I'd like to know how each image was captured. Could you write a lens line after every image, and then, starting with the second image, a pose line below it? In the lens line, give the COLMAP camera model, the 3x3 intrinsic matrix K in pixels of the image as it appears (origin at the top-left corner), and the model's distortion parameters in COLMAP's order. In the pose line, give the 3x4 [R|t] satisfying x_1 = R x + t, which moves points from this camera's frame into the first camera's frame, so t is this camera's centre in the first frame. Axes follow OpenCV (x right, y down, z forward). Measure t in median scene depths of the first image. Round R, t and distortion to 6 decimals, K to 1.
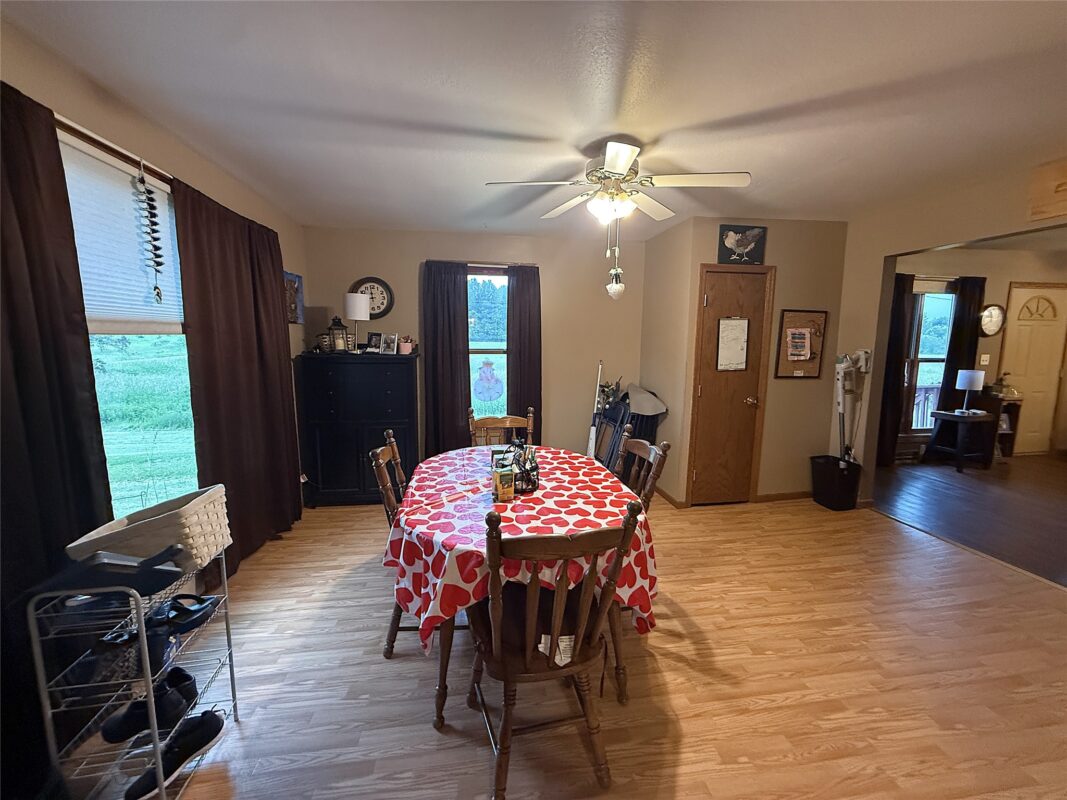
lens RADIAL K [[428.8, 0, 530.7], [0, 428.8, 399.4], [0, 0, 1]] dist [0.003250, 0.000217]
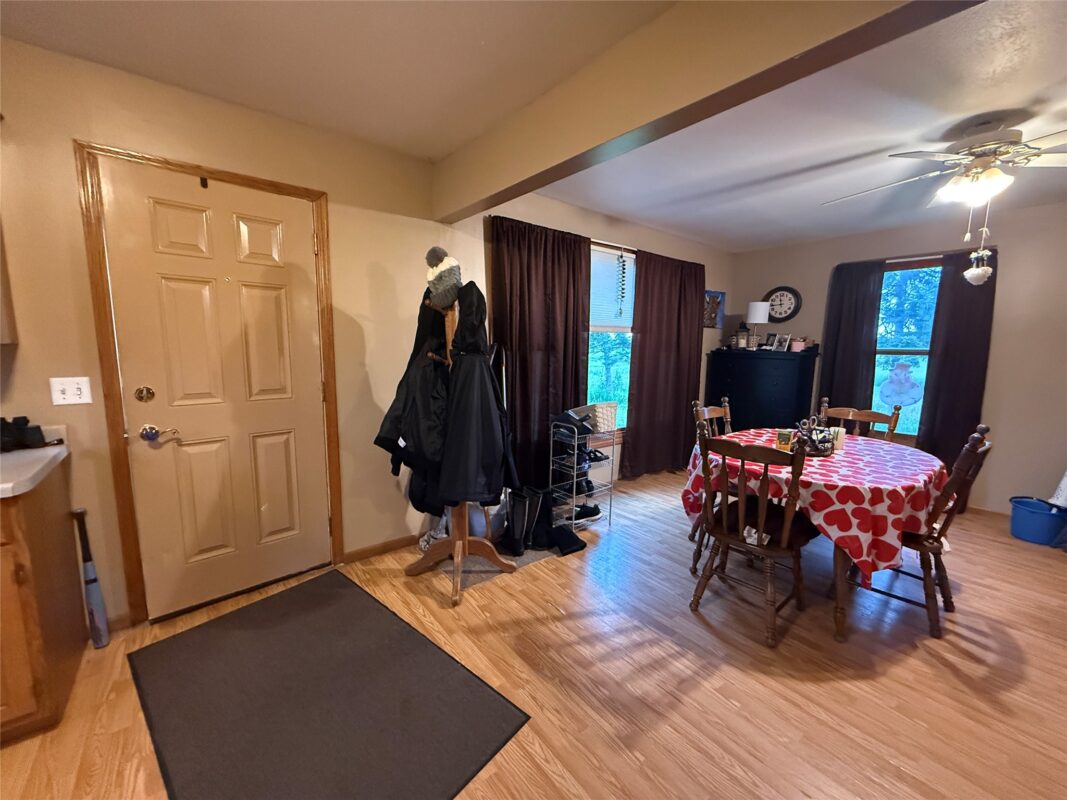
lens RADIAL K [[428.8, 0, 530.7], [0, 428.8, 399.4], [0, 0, 1]] dist [0.003250, 0.000217]
pose [[0.503220, 0.107971, -0.857387, 0.457854], [-0.132704, 0.990051, 0.046791, 0.079083], [0.853909, 0.090232, 0.512541, -0.225063]]
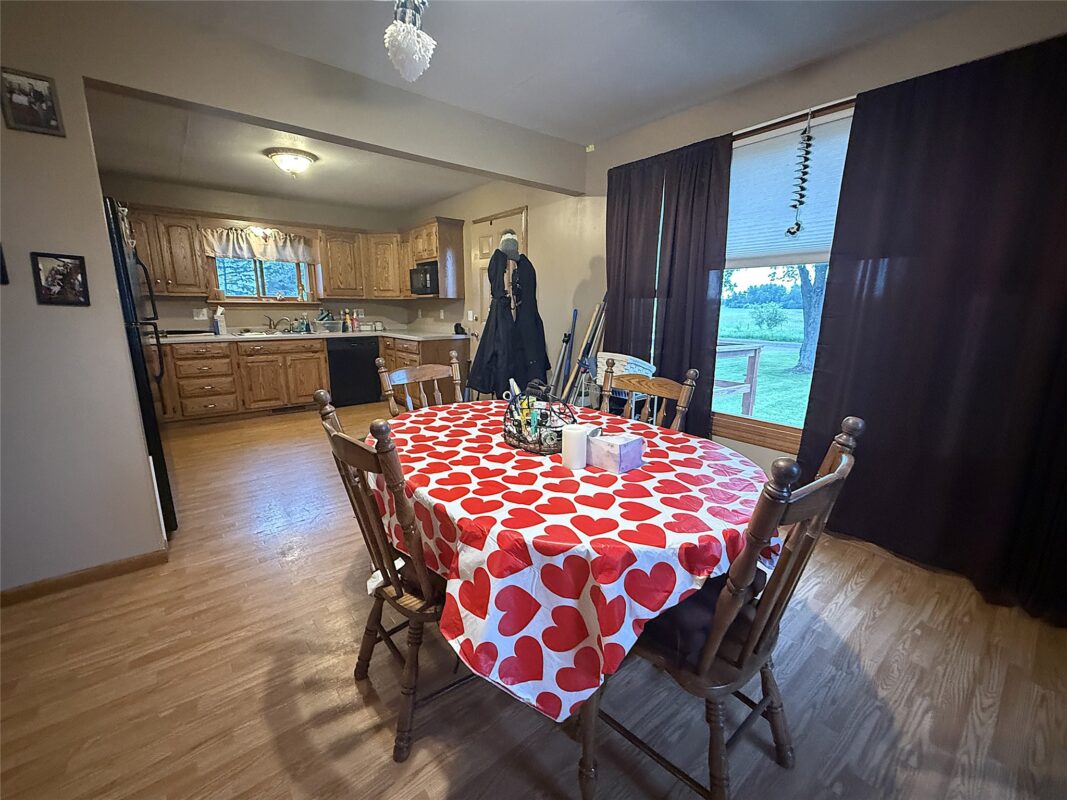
lens RADIAL K [[442.0, 0, 529.5], [0, 442.0, 400.4], [0, 0, 1]] dist [0.000307, -0.000082]
pose [[-0.864507, 0.087962, -0.494864, 0.275302], [-0.087473, 0.943213, 0.320466, -0.089186], [0.494951, 0.320332, -0.807720, 1.239683]]
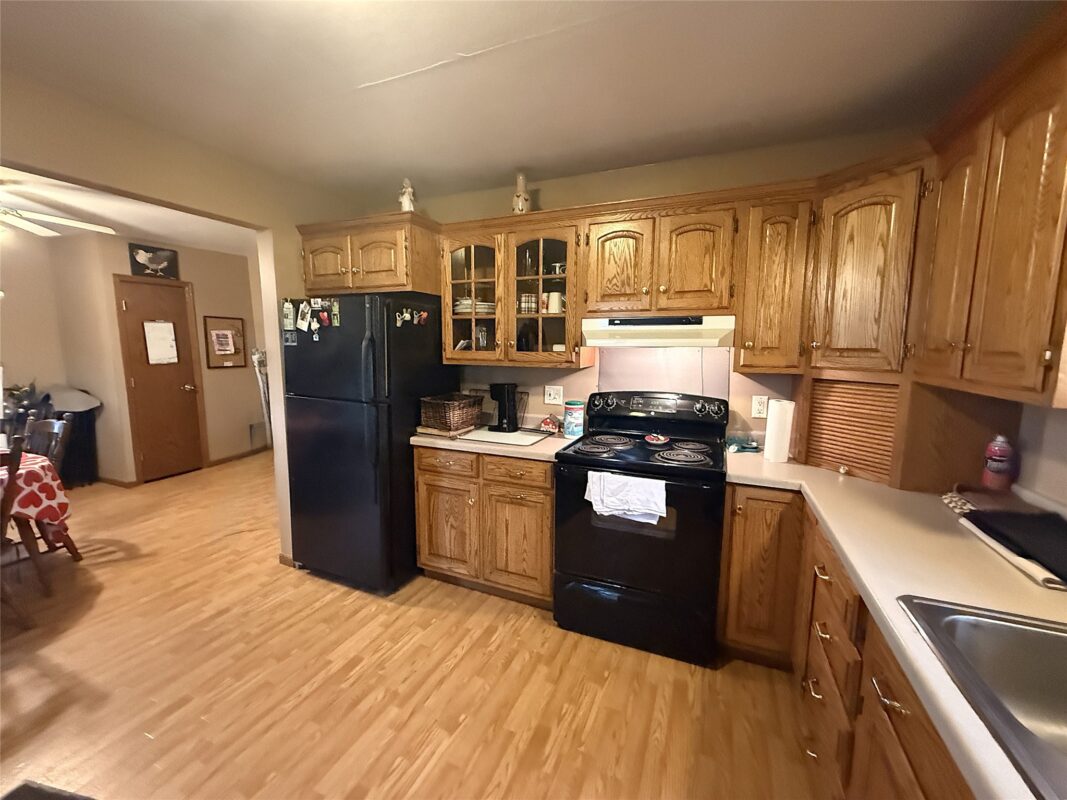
lens RADIAL K [[435.2, 0, 529.7], [0, 435.2, 400.0], [0, 0, 1]] dist [-0.000541, 0.000056]
pose [[0.529142, -0.120200, 0.839977, -0.046751], [0.121845, 0.990420, 0.064972, 0.108018], [-0.839740, 0.067968, 0.538718, -0.721264]]
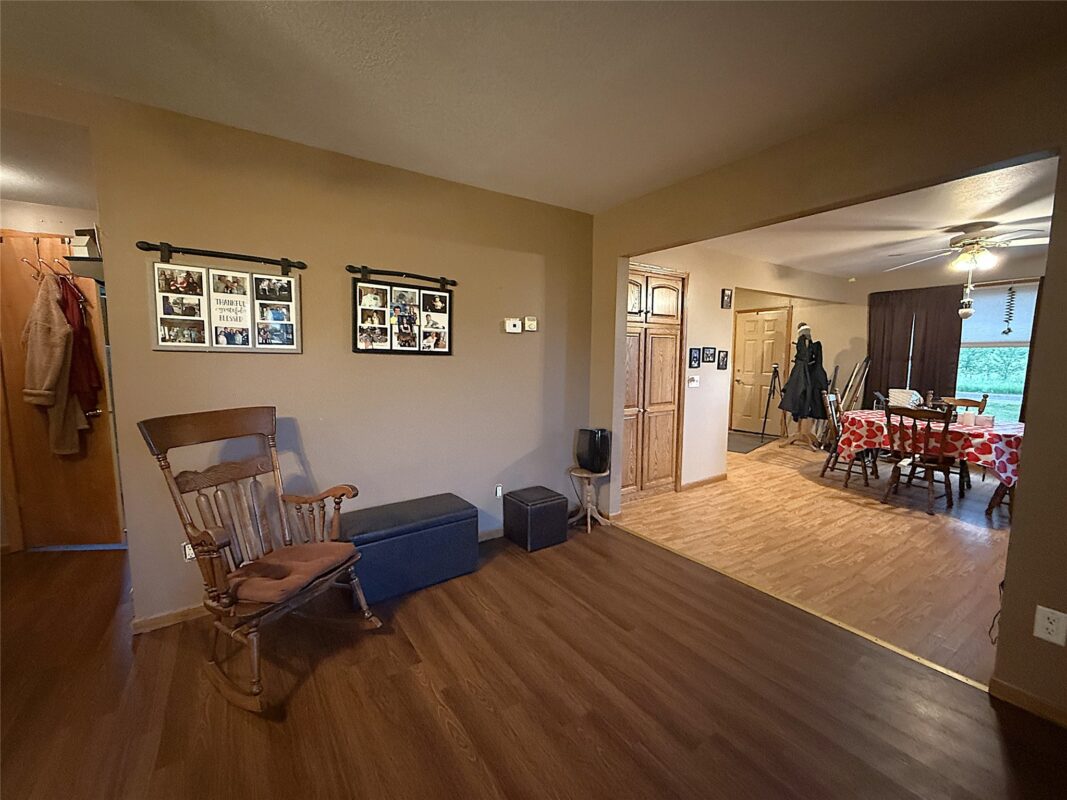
lens RADIAL K [[435.2, 0, 529.7], [0, 435.2, 400.0], [0, 0, 1]] dist [-0.000541, 0.000056]
pose [[-0.907560, 0.034411, -0.418509, 1.921648], [-0.068049, 0.971411, 0.227442, -0.169922], [0.414371, 0.234896, -0.879273, 1.525190]]
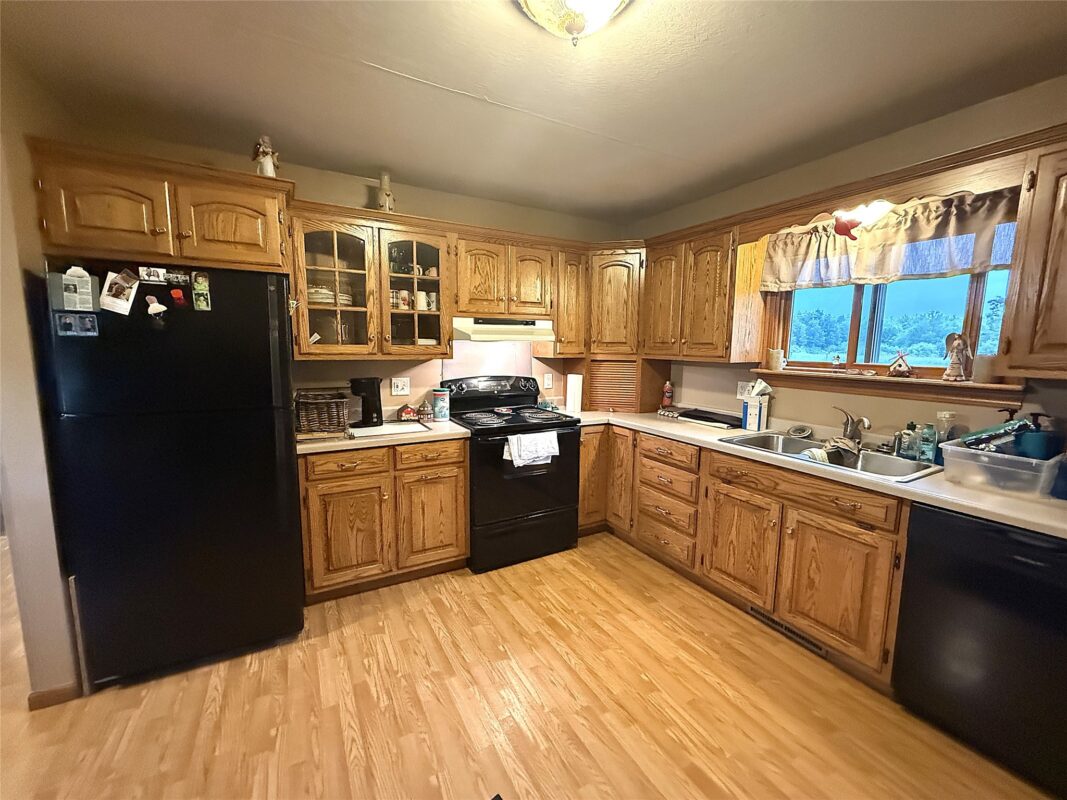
lens RADIAL K [[432.1, 0, 531.7], [0, 432.1, 399.5], [0, 0, 1]] dist [-0.000092, -0.000002]
pose [[-0.349783, -0.136142, 0.926886, -0.278190], [0.118451, 0.975017, 0.187912, 0.036673], [-0.929312, 0.175519, -0.324918, -0.157725]]
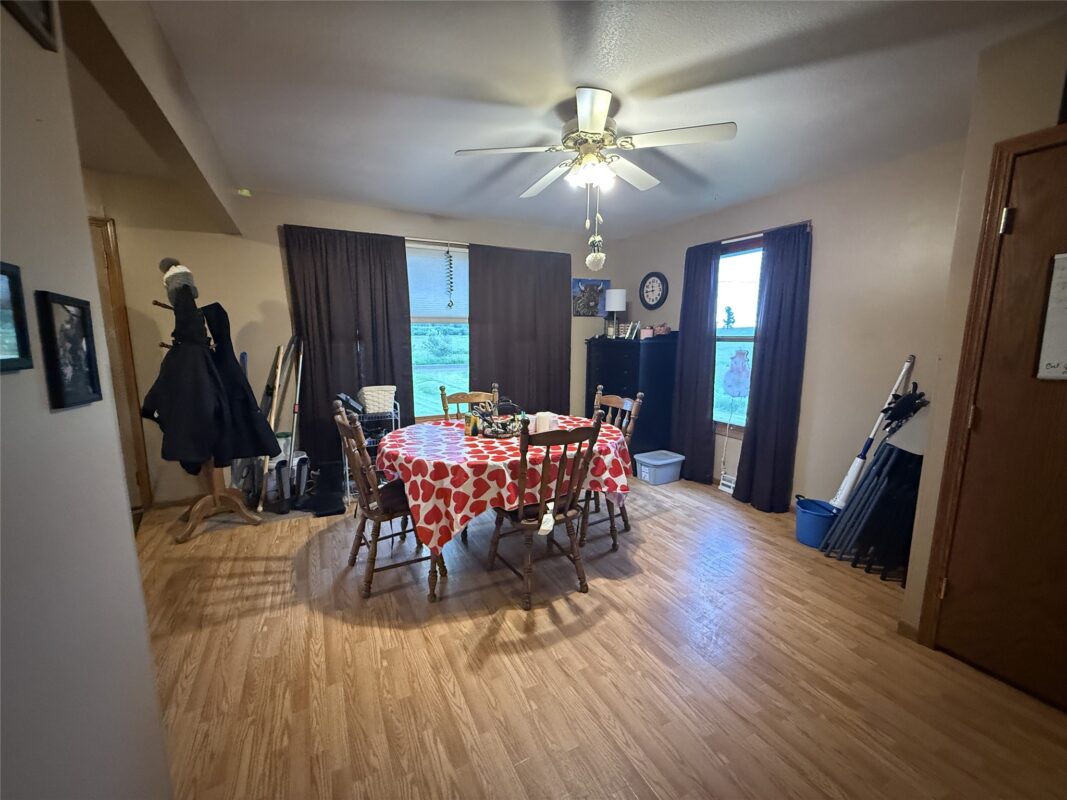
lens RADIAL K [[423.2, 0, 531.9], [0, 423.2, 402.1], [0, 0, 1]] dist [-0.004279, -0.000226]
pose [[0.316966, 0.140189, -0.938019, 0.894527], [-0.135451, 0.985569, 0.101525, -0.024647], [0.938715, 0.094876, 0.331381, 0.514126]]
